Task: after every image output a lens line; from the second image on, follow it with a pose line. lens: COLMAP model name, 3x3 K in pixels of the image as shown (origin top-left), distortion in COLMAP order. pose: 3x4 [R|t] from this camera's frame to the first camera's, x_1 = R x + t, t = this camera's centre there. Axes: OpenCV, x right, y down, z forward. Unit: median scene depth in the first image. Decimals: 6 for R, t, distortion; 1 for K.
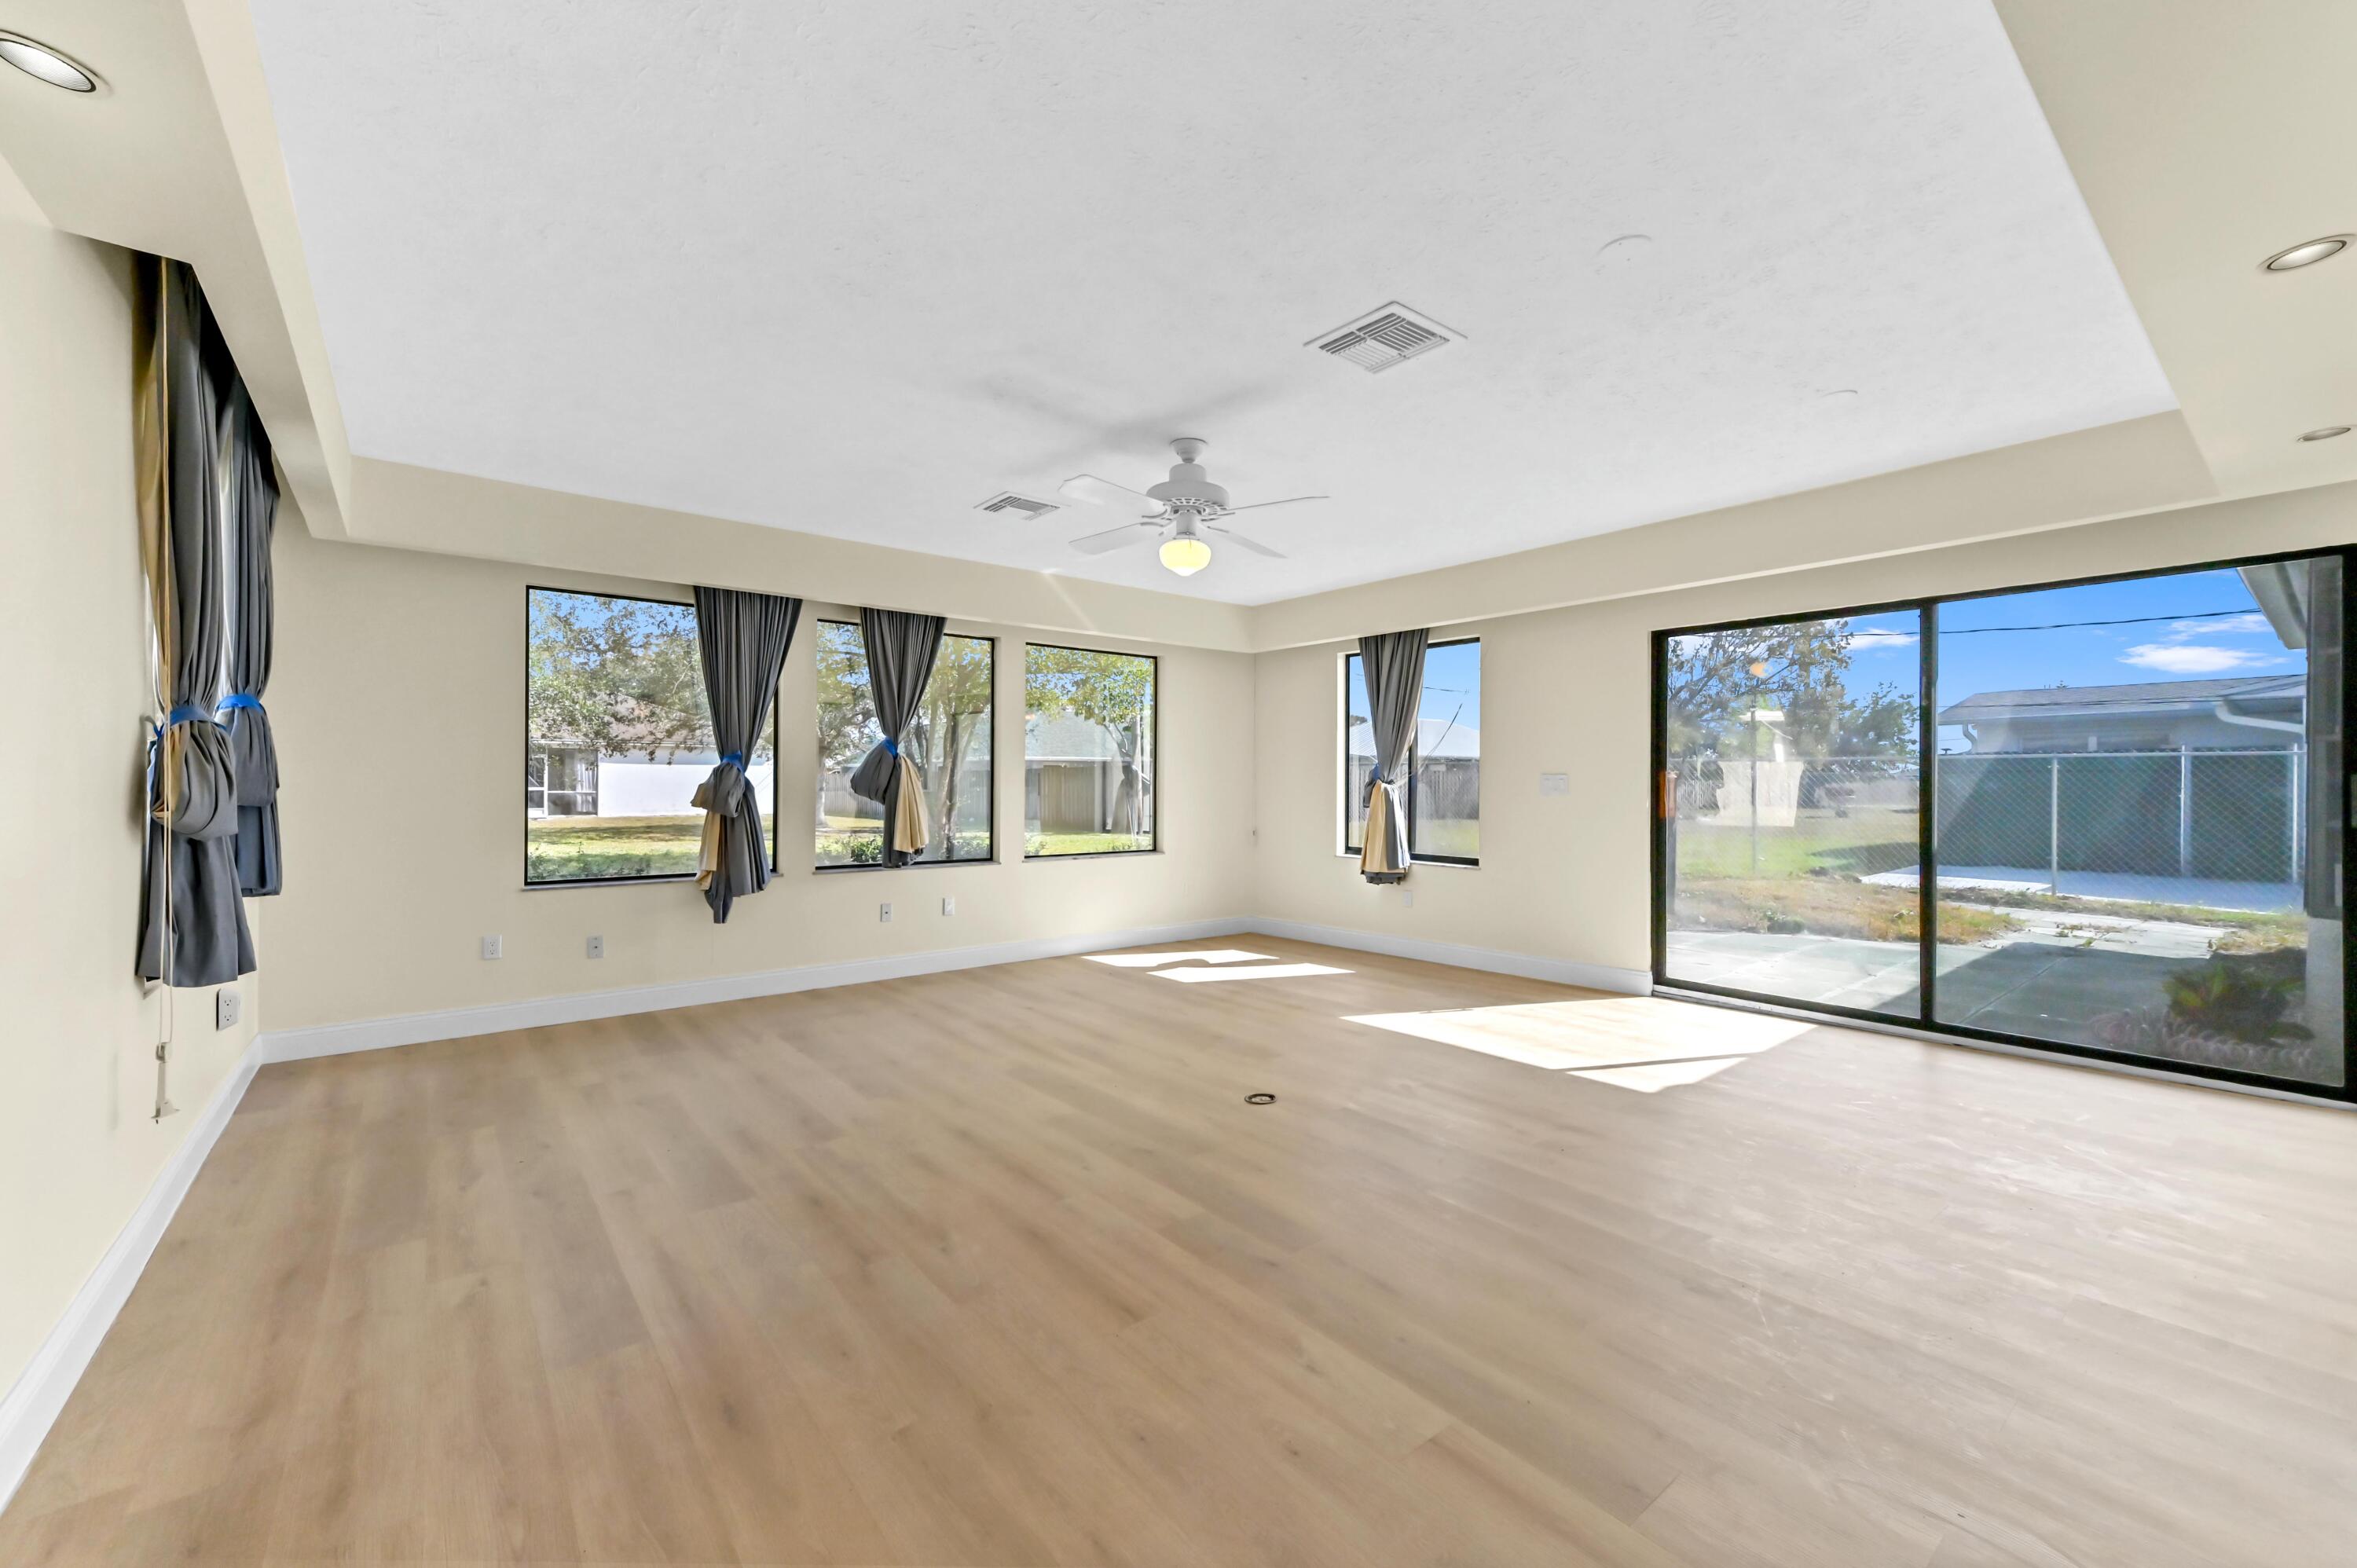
lens RADIAL K [[944.4, 0, 1178.5], [0, 944.4, 784.0], [0, 0, 1]] dist [-0.000772, -0.000065]
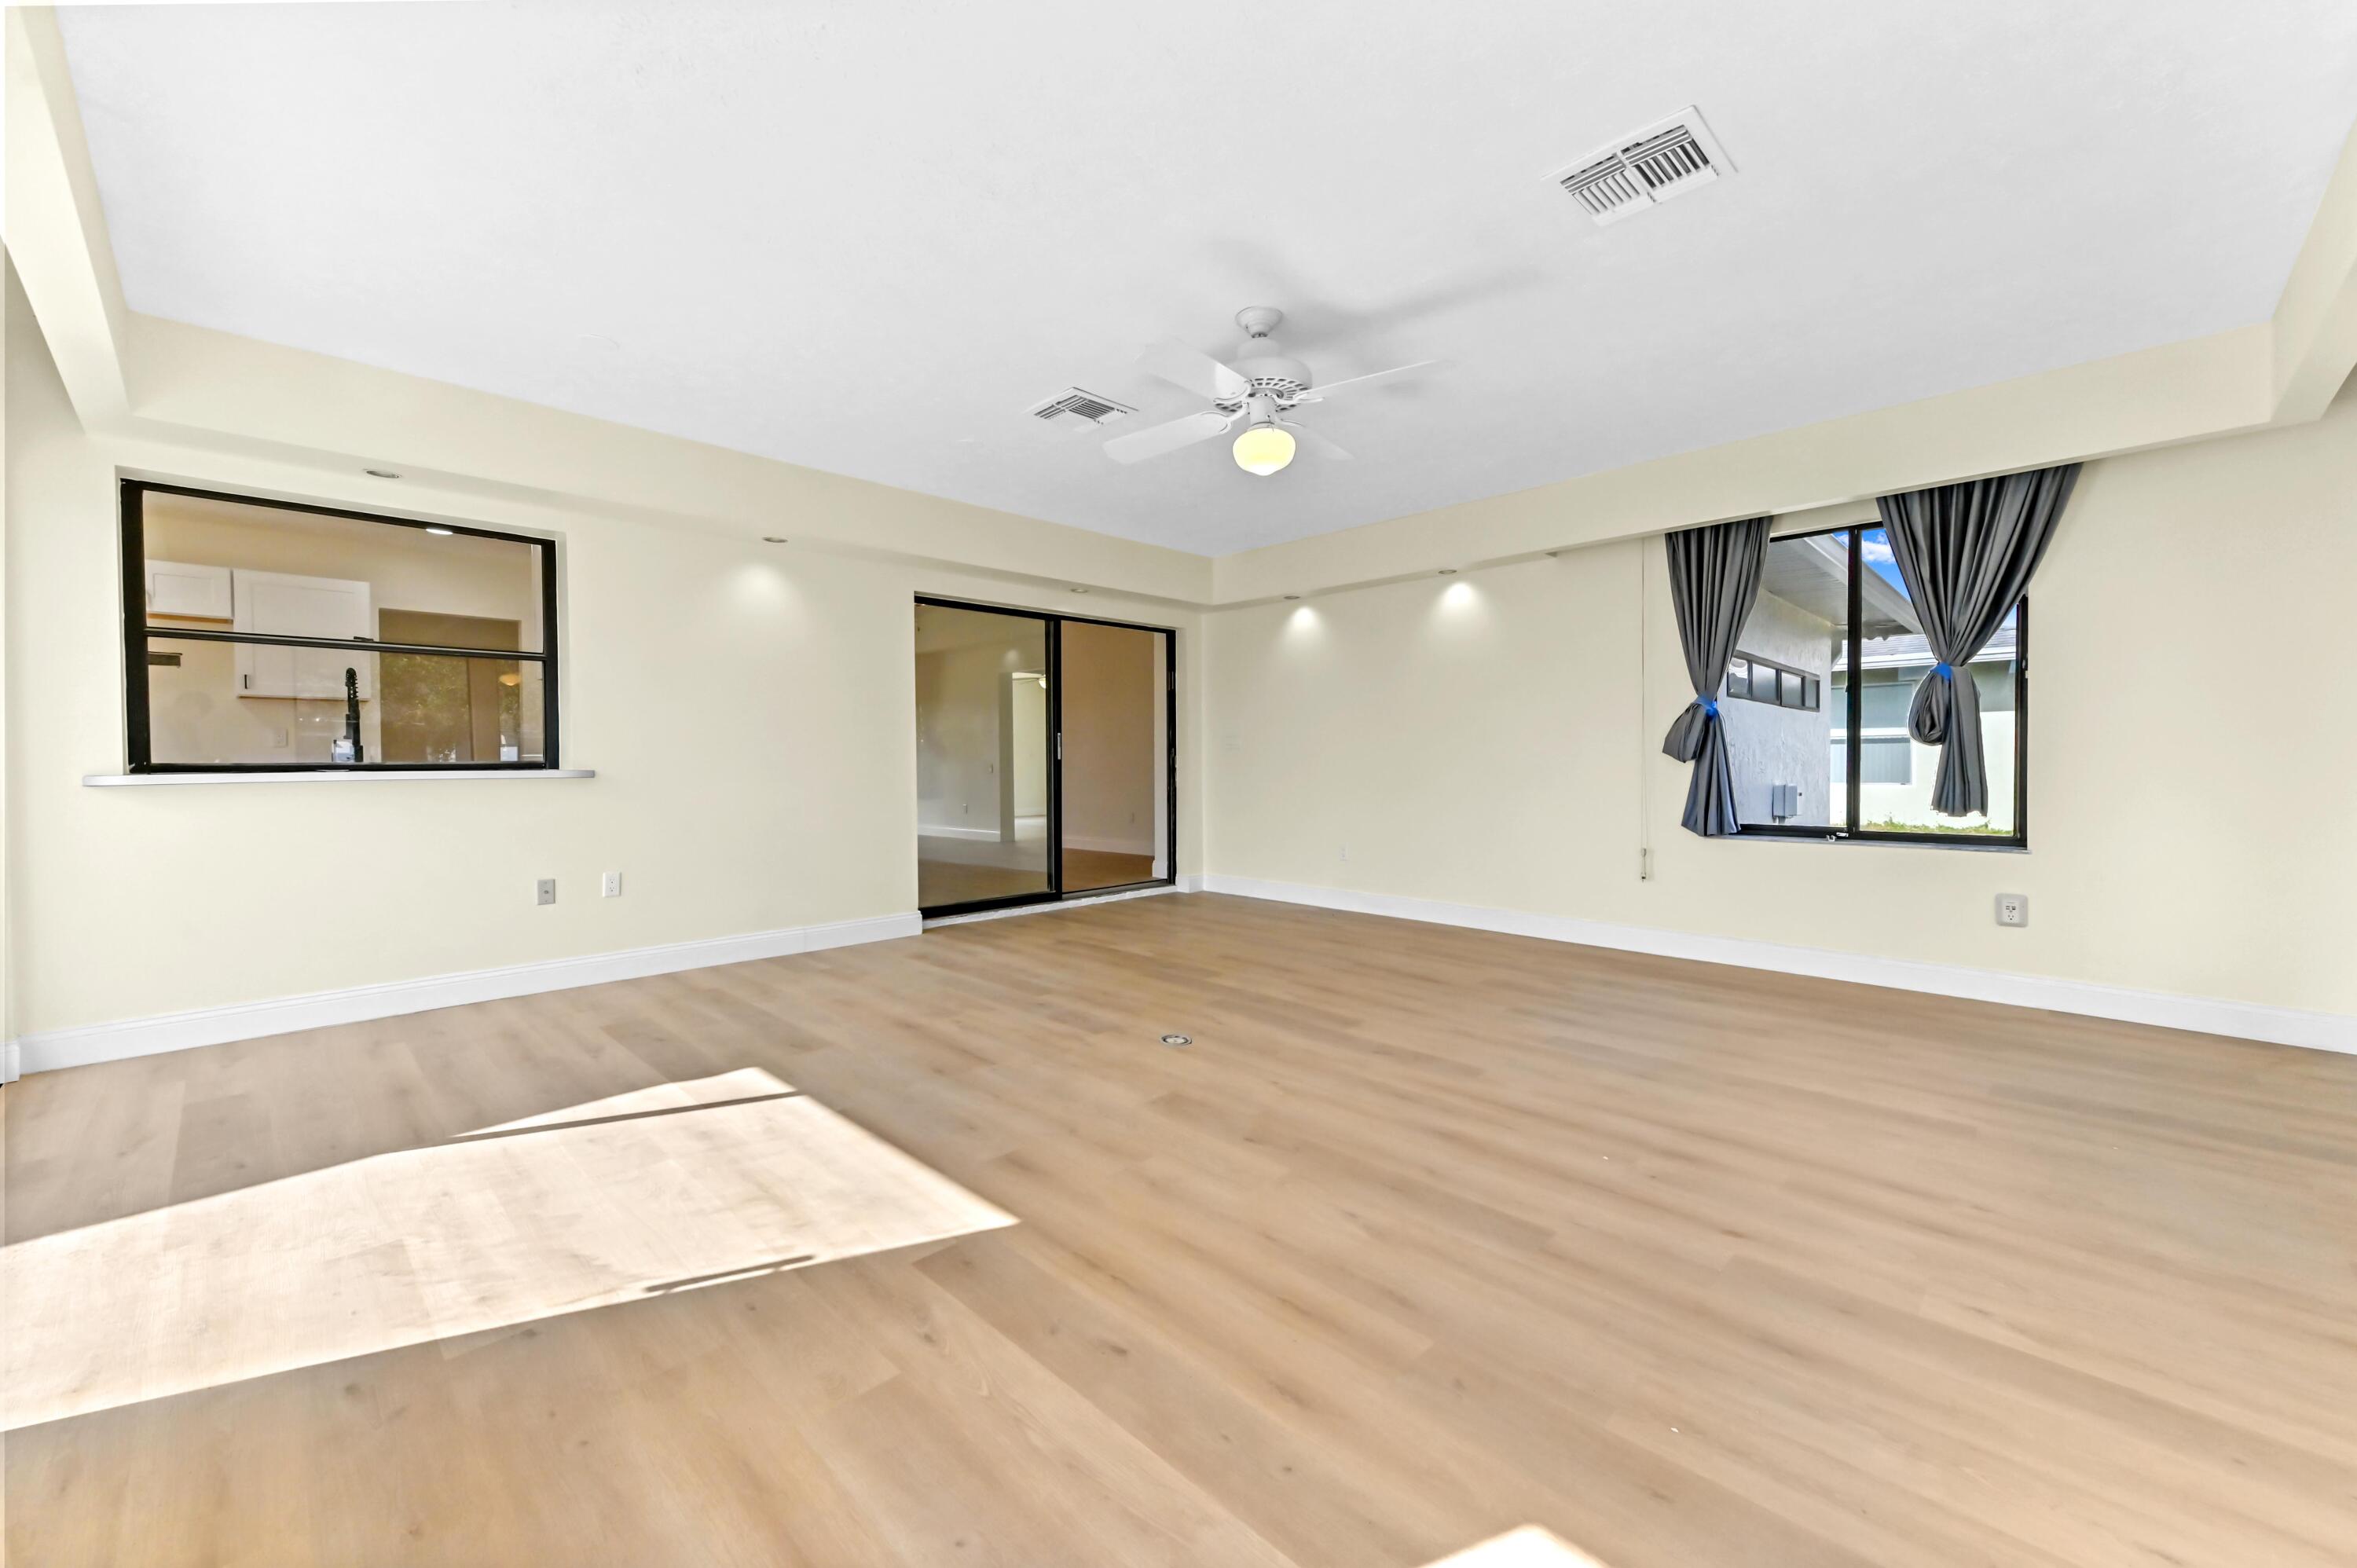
lens RADIAL K [[920.0, 0, 1180.1], [0, 920.0, 768.6], [0, 0, 1]] dist [0.009395, -0.000038]
pose [[-0.992186, 0.007571, -0.124536, 0.184037], [0.006942, 0.999961, 0.005483, 0.033825], [0.124572, 0.004576, -0.992200, 1.797495]]
